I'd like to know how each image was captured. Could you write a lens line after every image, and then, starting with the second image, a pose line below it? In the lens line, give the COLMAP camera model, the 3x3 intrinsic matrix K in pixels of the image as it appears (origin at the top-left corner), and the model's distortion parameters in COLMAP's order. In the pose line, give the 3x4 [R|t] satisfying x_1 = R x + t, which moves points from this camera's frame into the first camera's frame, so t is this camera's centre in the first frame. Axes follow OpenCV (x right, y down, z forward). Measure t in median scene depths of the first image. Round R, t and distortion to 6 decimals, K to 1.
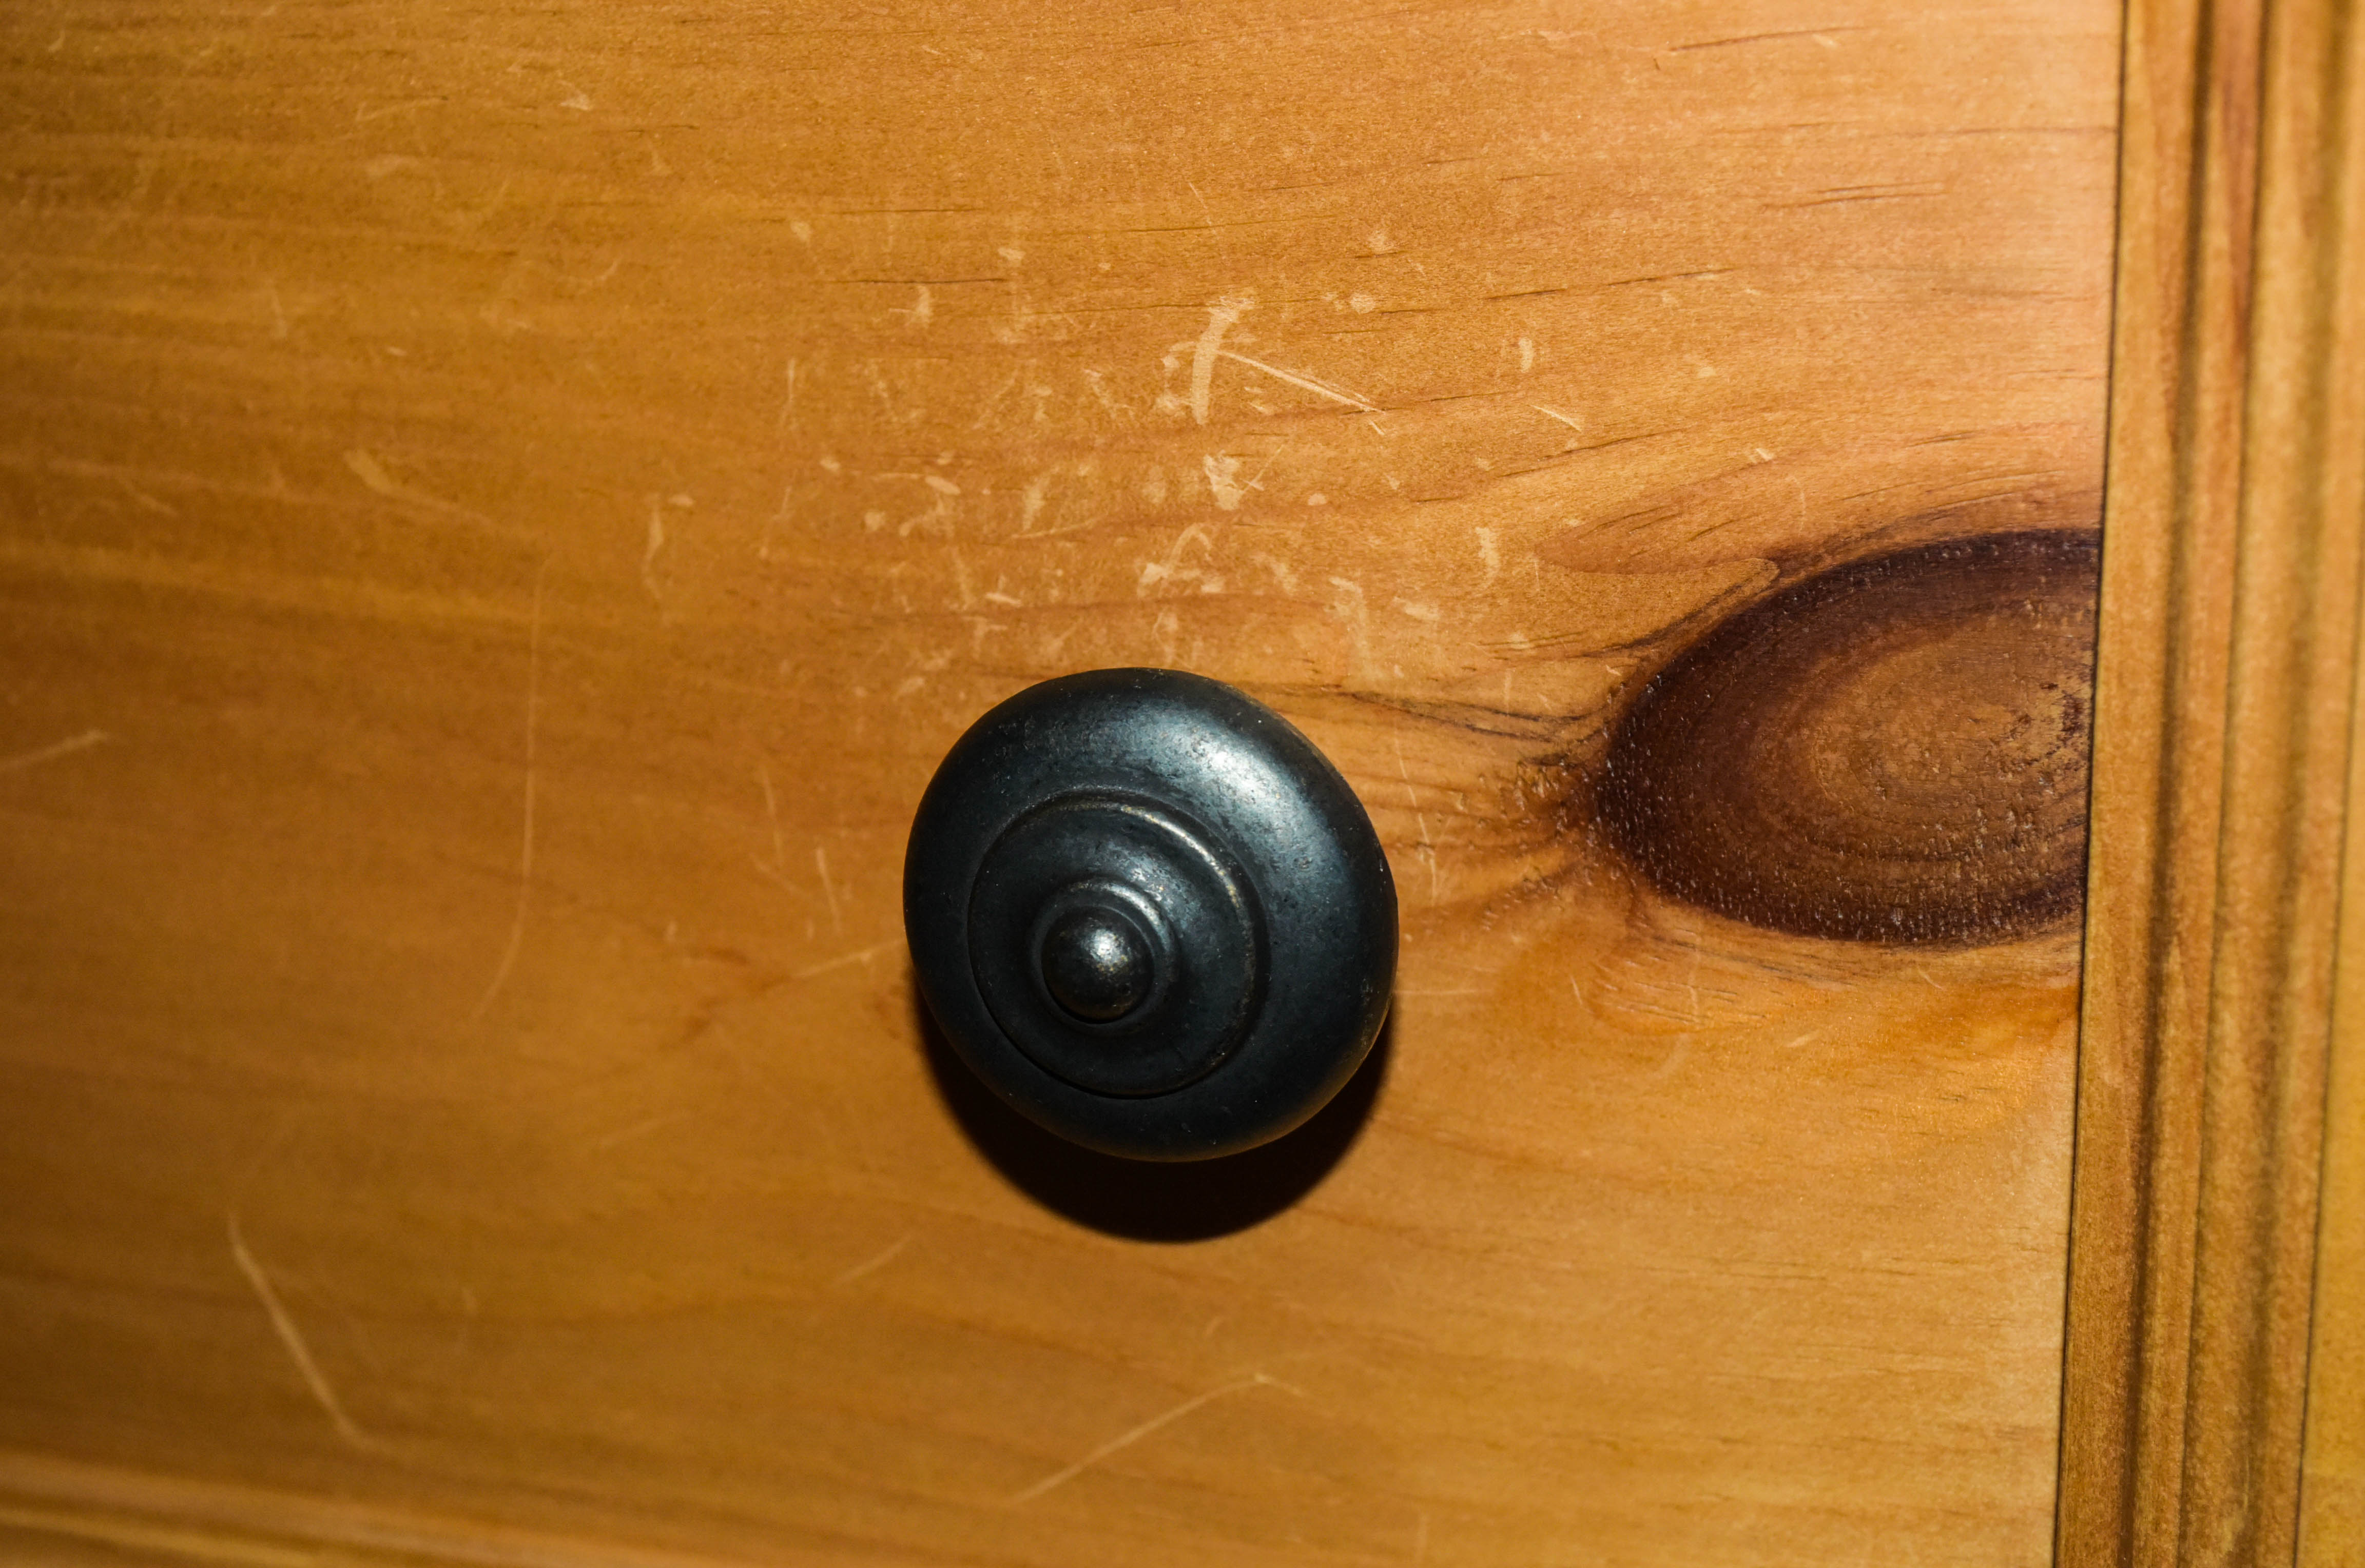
lens RADIAL K [[3889.6, 0, 1185.3], [0, 3889.6, 787.6], [0, 0, 1]] dist [-0.064350, 0.000000]
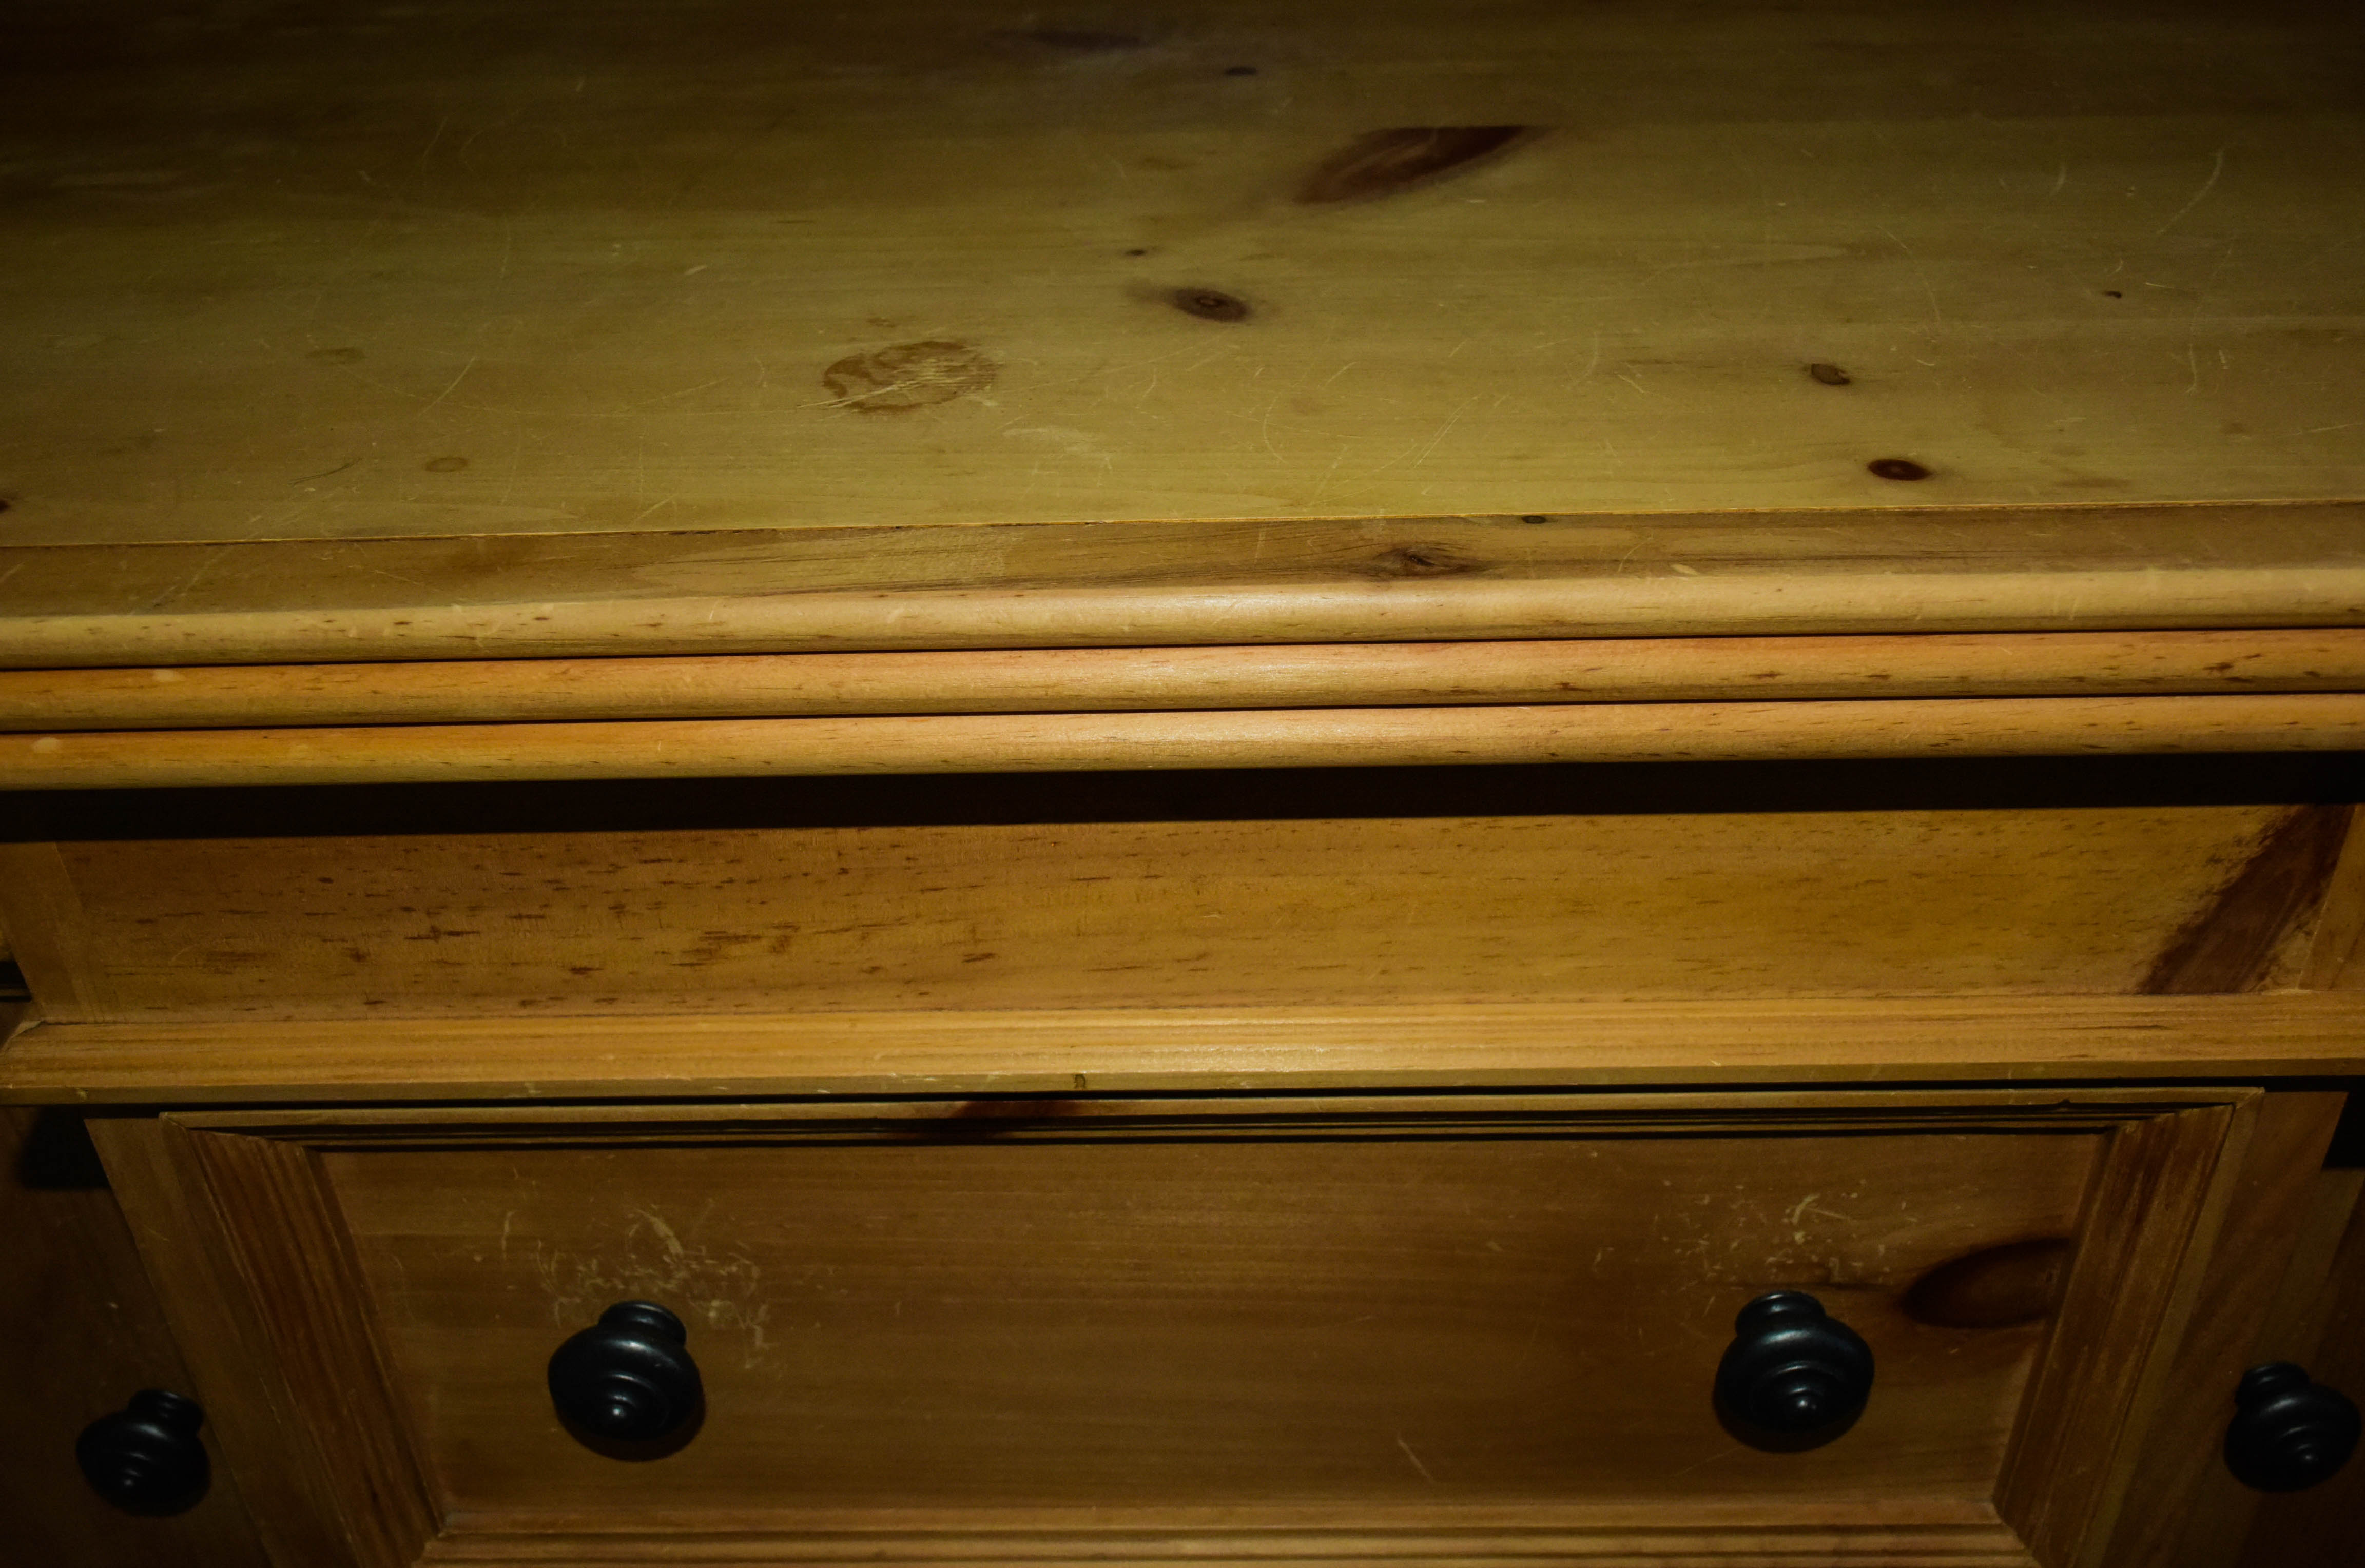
lens RADIAL K [[2047.9, 0, 1184.8], [0, 2047.9, 778.2], [0, 0, 1]] dist [-0.017344, -0.004910]
pose [[0.950132, -0.162474, 0.266179, -0.880155], [0.085546, 0.956605, 0.278546, -0.977649], [-0.299885, -0.241885, 0.922800, -0.325392]]
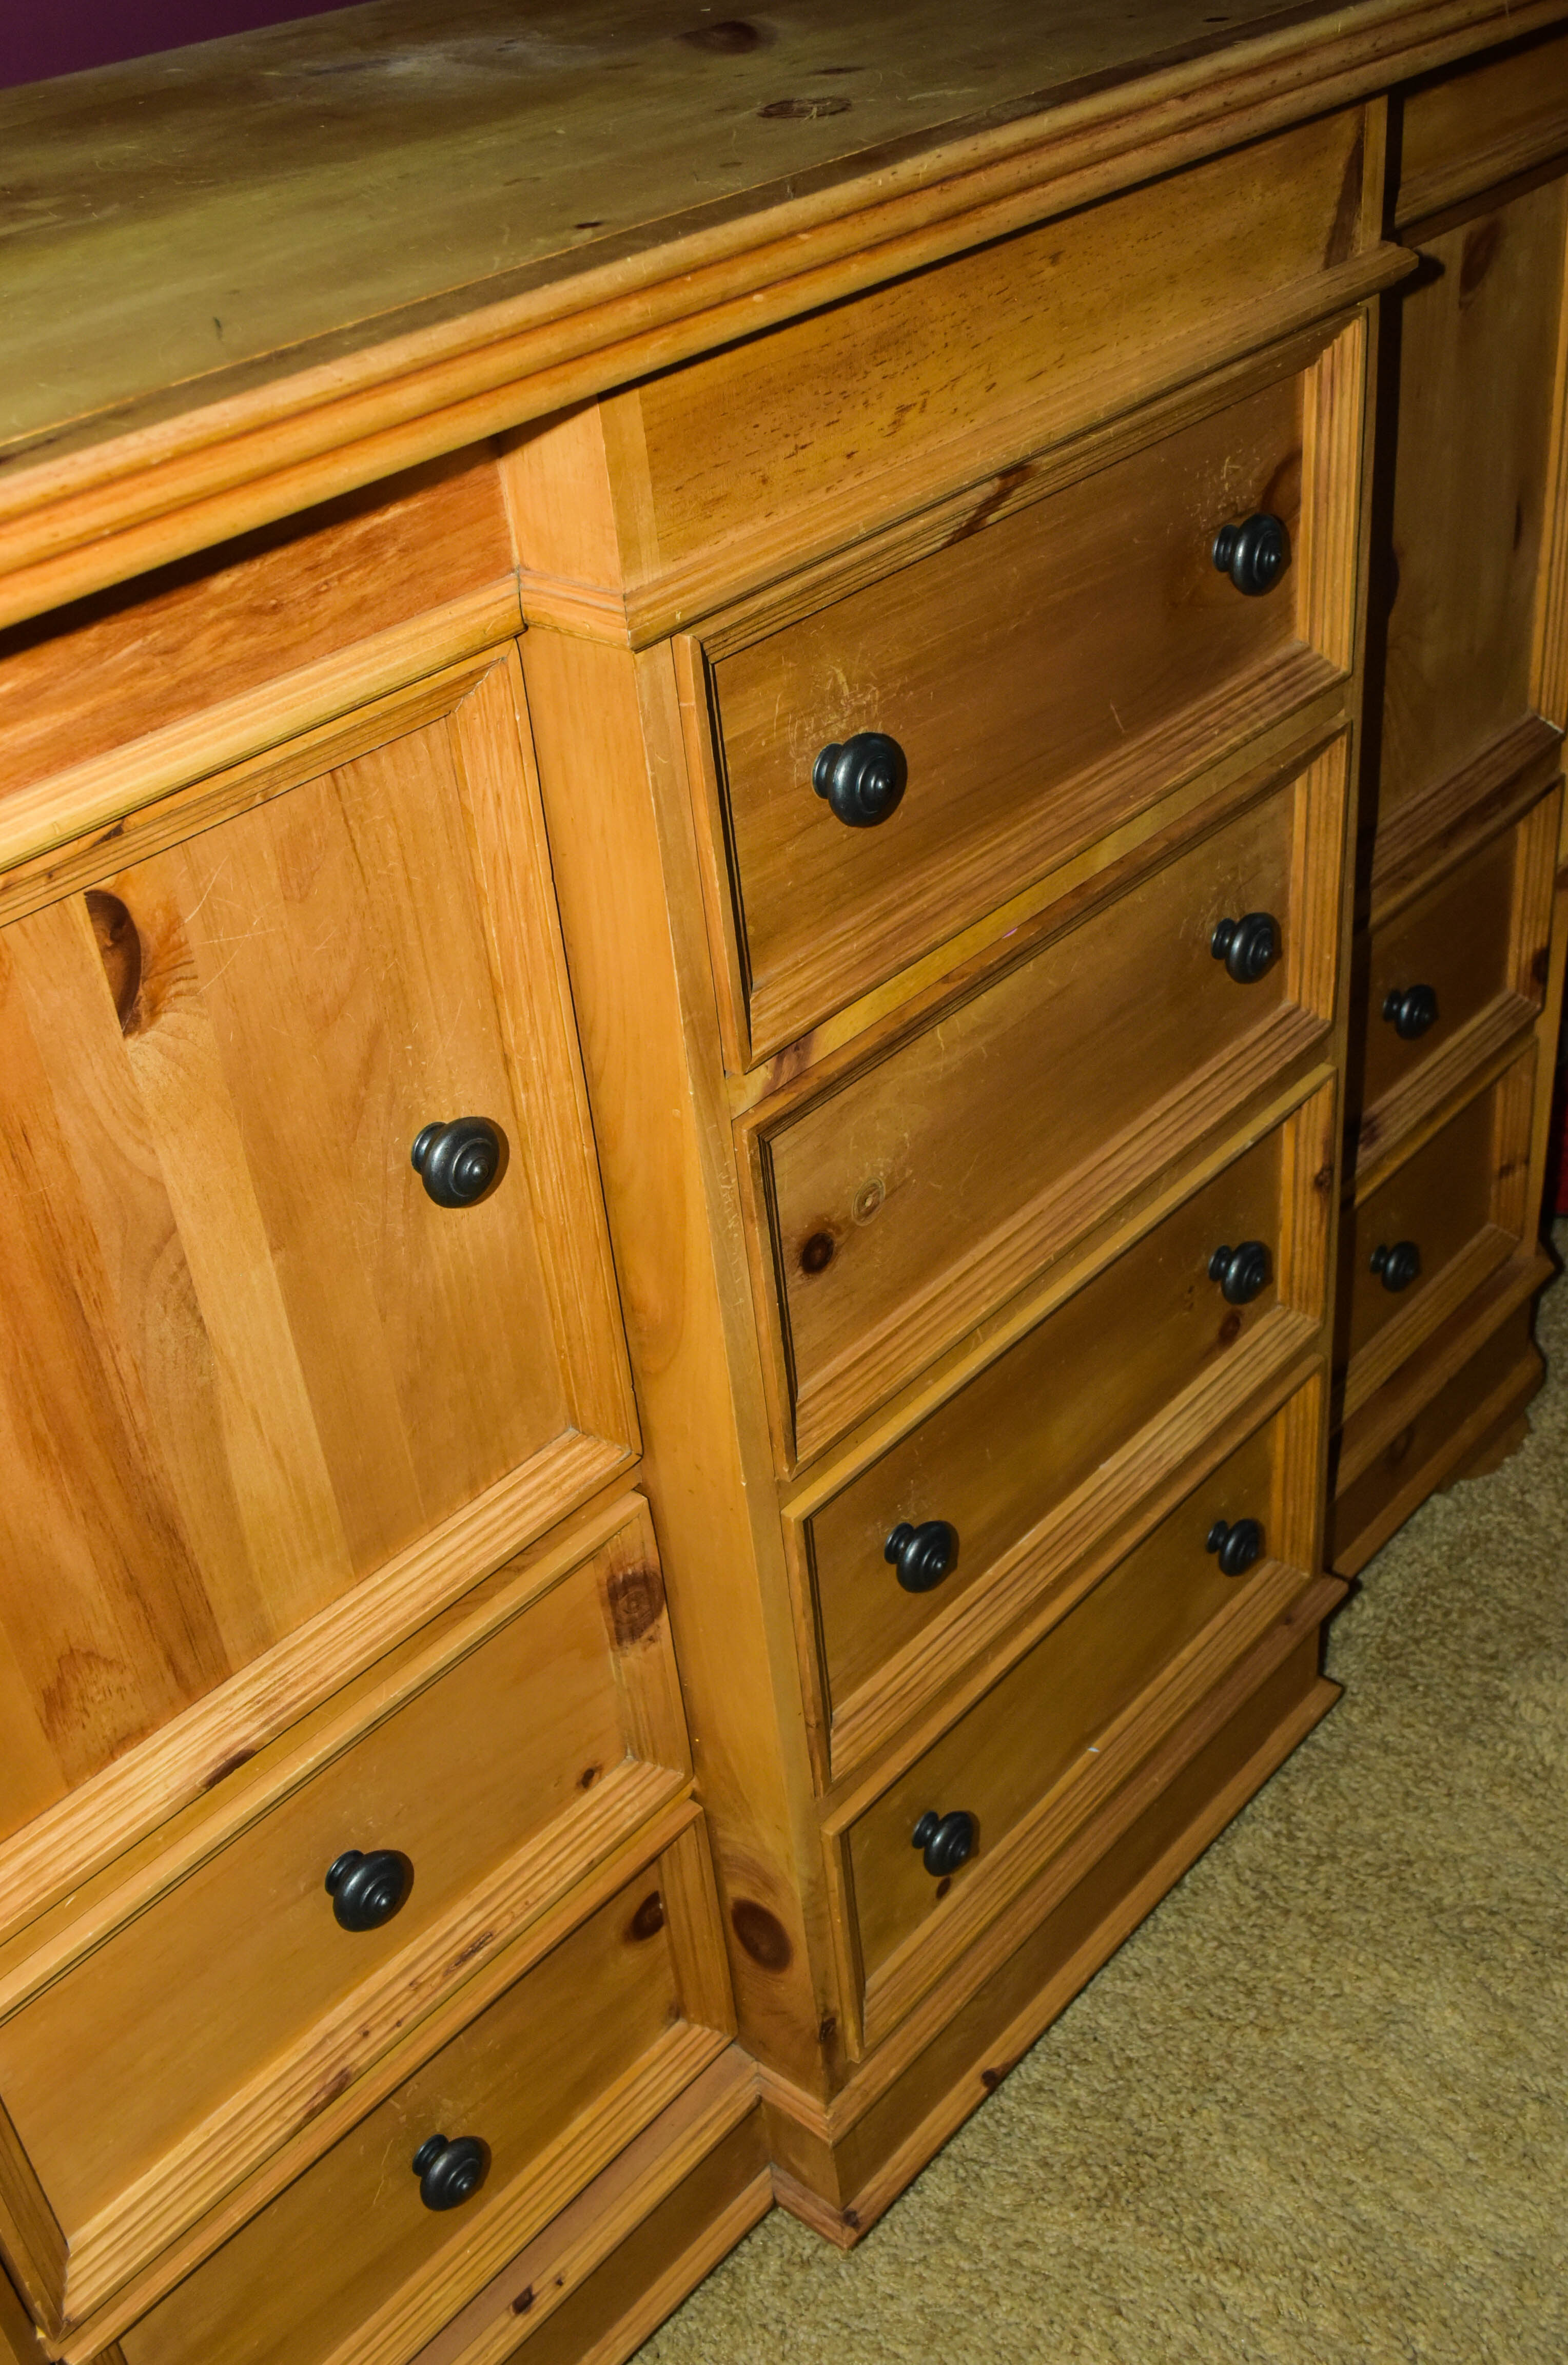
lens RADIAL K [[2397.5, 0, 787.2], [0, 2397.5, 1176.7], [0, 0, 1]] dist [-0.014523, 0.000000]
pose [[0.386992, -0.515638, 0.764431, -3.815731], [0.340523, 0.850343, 0.401200, -0.931781], [-0.856902, 0.105045, 0.504662, -0.214377]]
